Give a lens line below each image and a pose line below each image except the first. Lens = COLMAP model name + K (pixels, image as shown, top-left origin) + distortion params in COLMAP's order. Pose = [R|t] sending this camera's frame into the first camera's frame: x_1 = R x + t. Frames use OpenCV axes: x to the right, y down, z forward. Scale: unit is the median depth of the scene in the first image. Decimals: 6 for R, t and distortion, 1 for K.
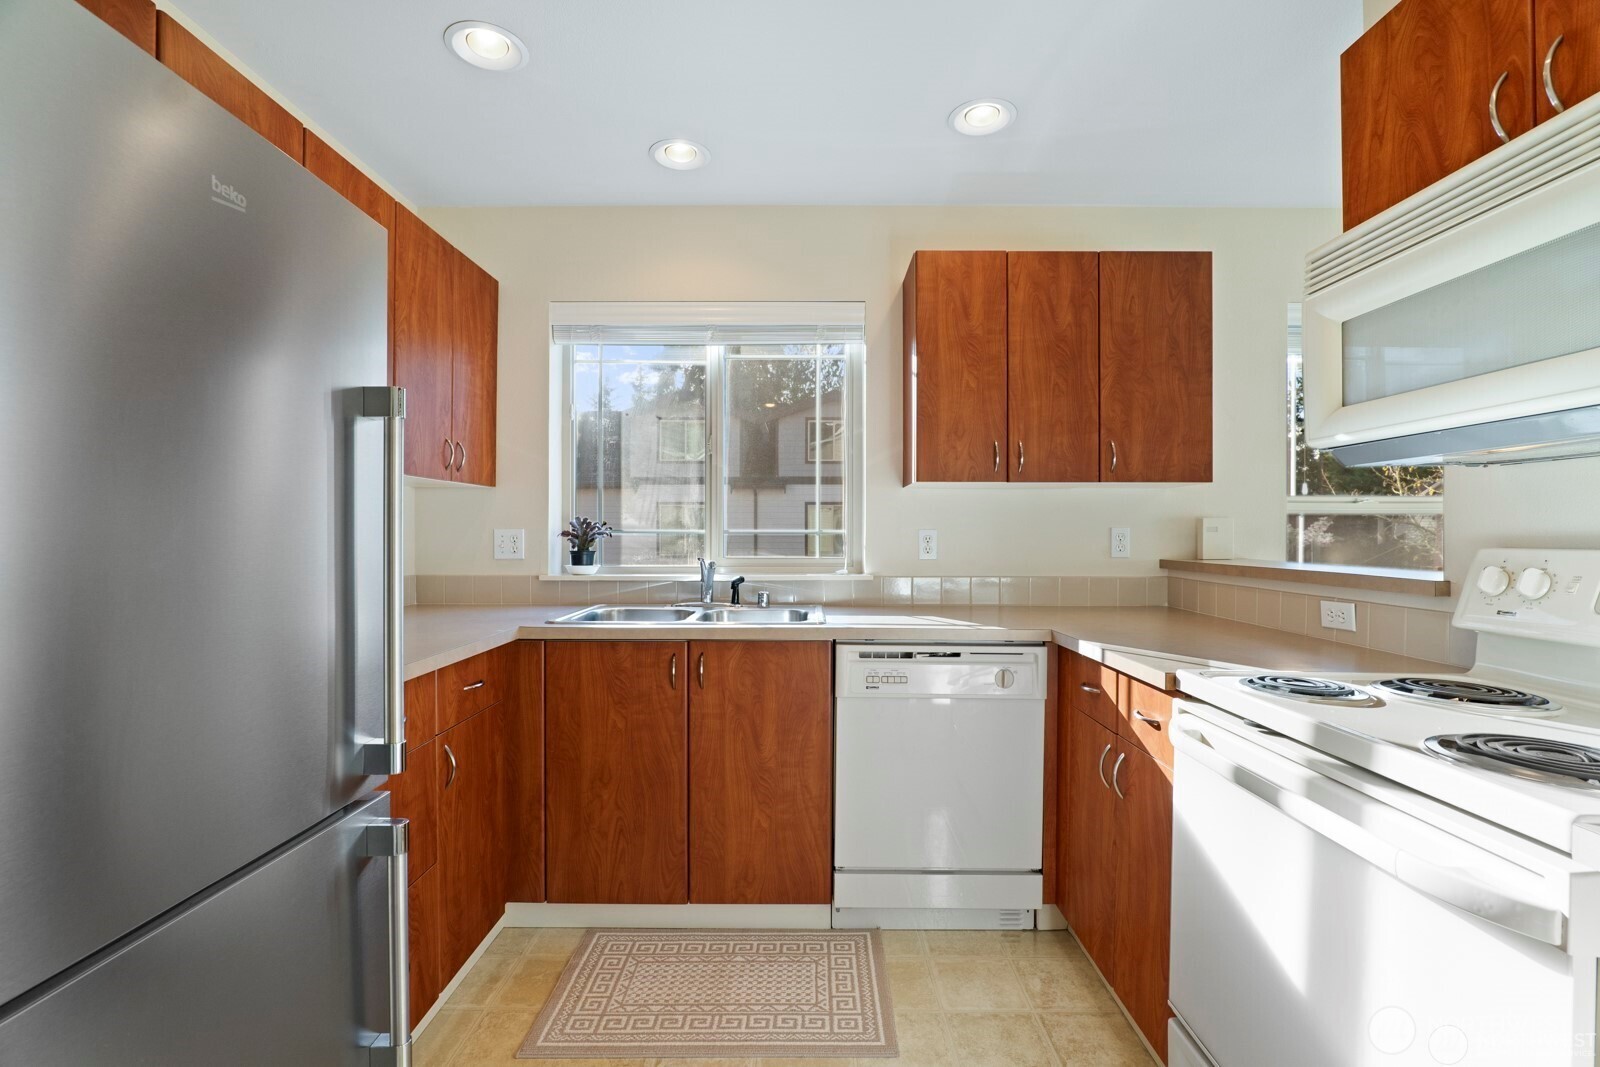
lens RADIAL K [[751.7, 0, 800.0], [0, 751.7, 533.5], [0, 0, 1]] dist [-0.000688, 0.001652]
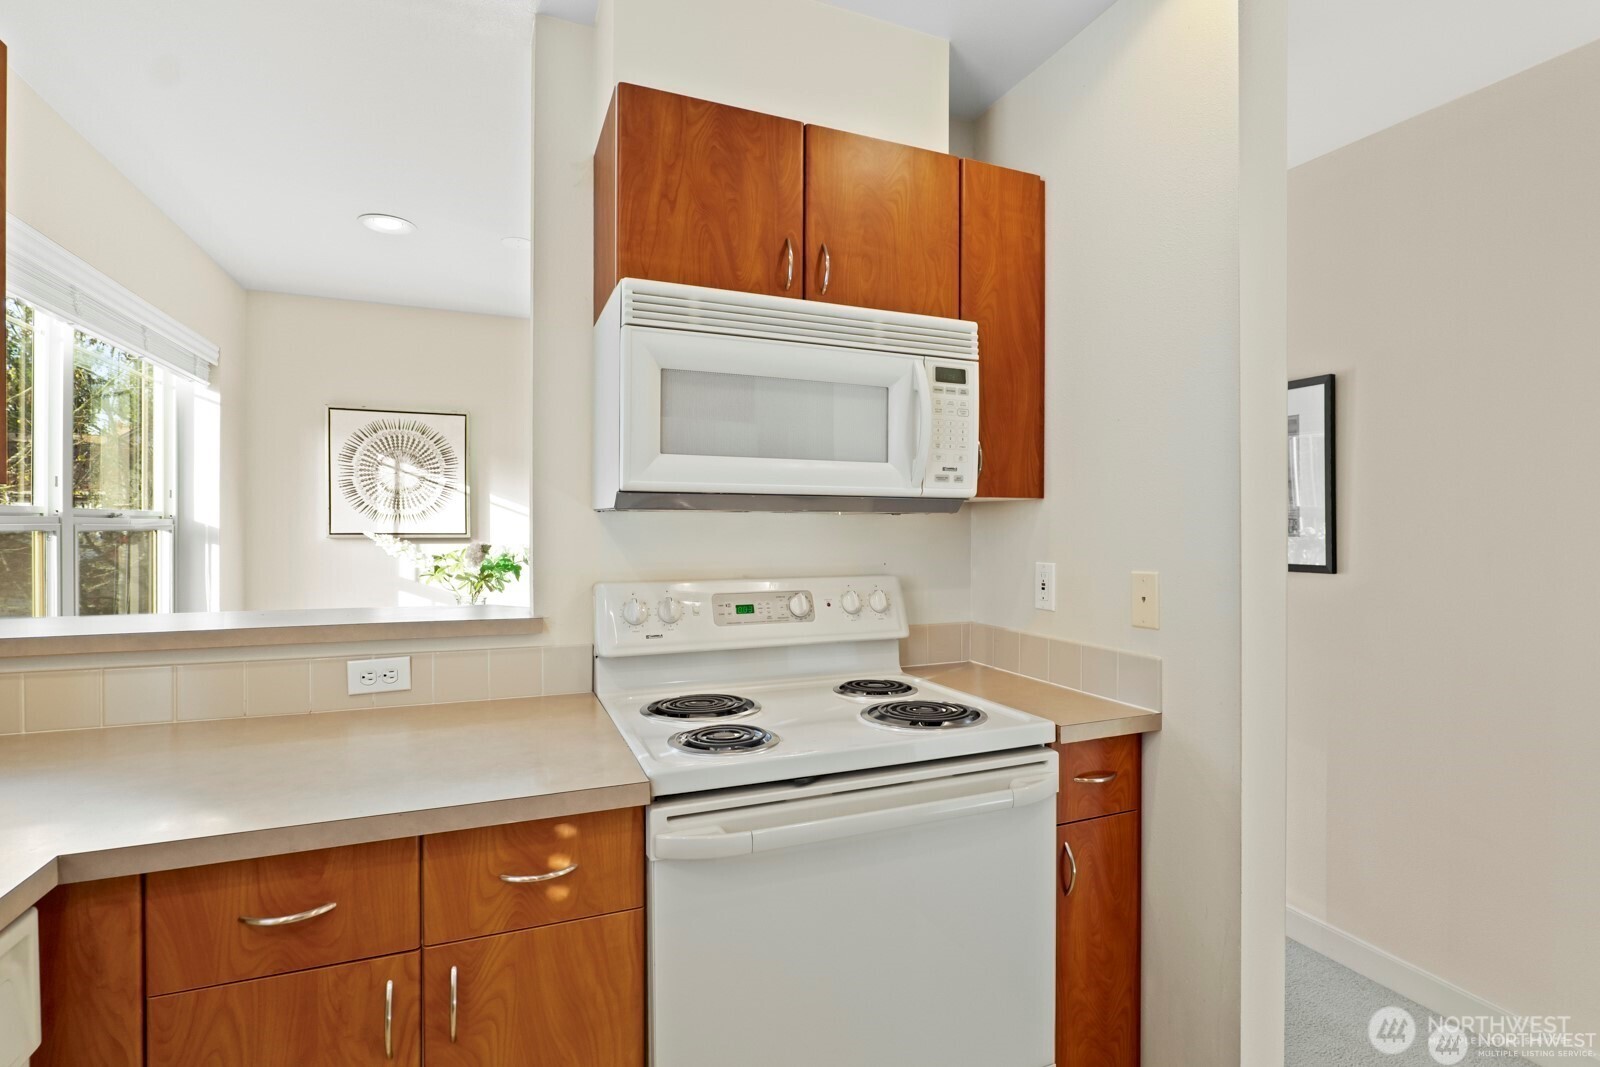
lens RADIAL K [[751.7, 0, 800.0], [0, 751.7, 533.5], [0, 0, 1]] dist [-0.000688, 0.001652]
pose [[-0.384251, -0.008479, 0.923190, -0.172984], [-0.005238, 0.999962, 0.007004, -0.043787], [-0.923214, -0.002144, -0.384281, 0.768172]]
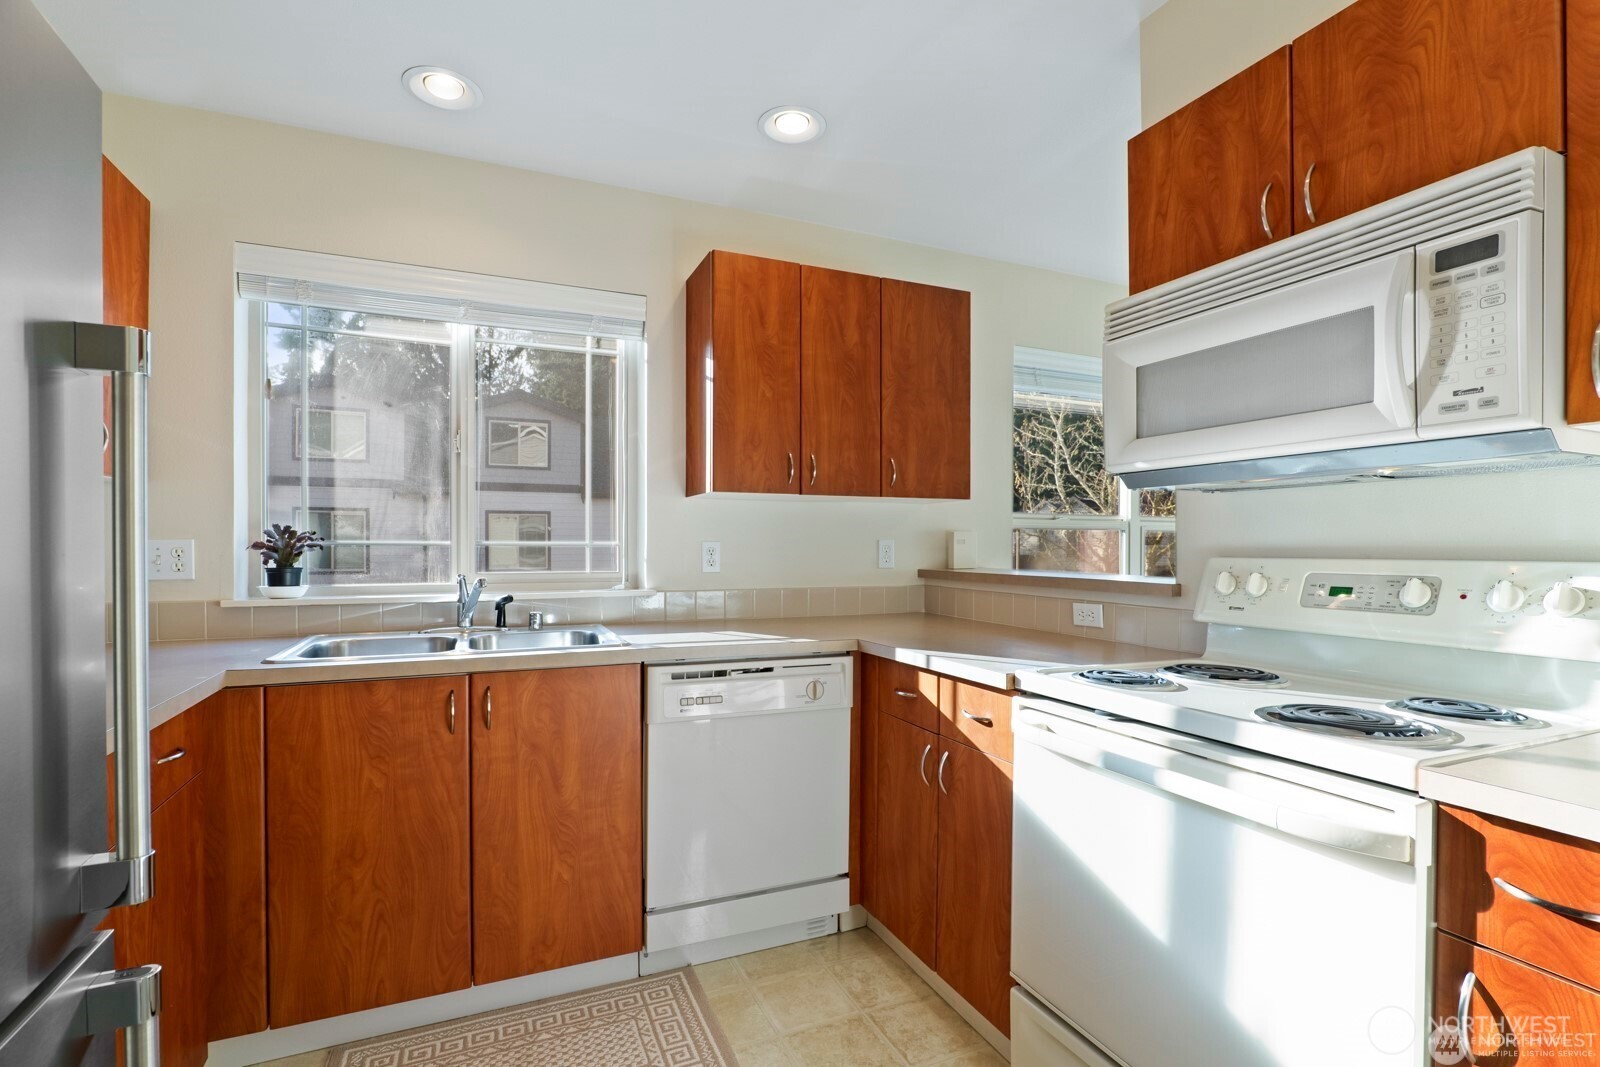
lens RADIAL K [[767.4, 0, 802.3], [0, 767.4, 549.2], [0, 0, 1]] dist [-0.000111, 0.001389]
pose [[0.913229, -0.002225, 0.407441, -0.159815], [-0.000206, 0.999982, 0.005922, -0.001322], [-0.407447, -0.005492, 0.913212, 0.069468]]
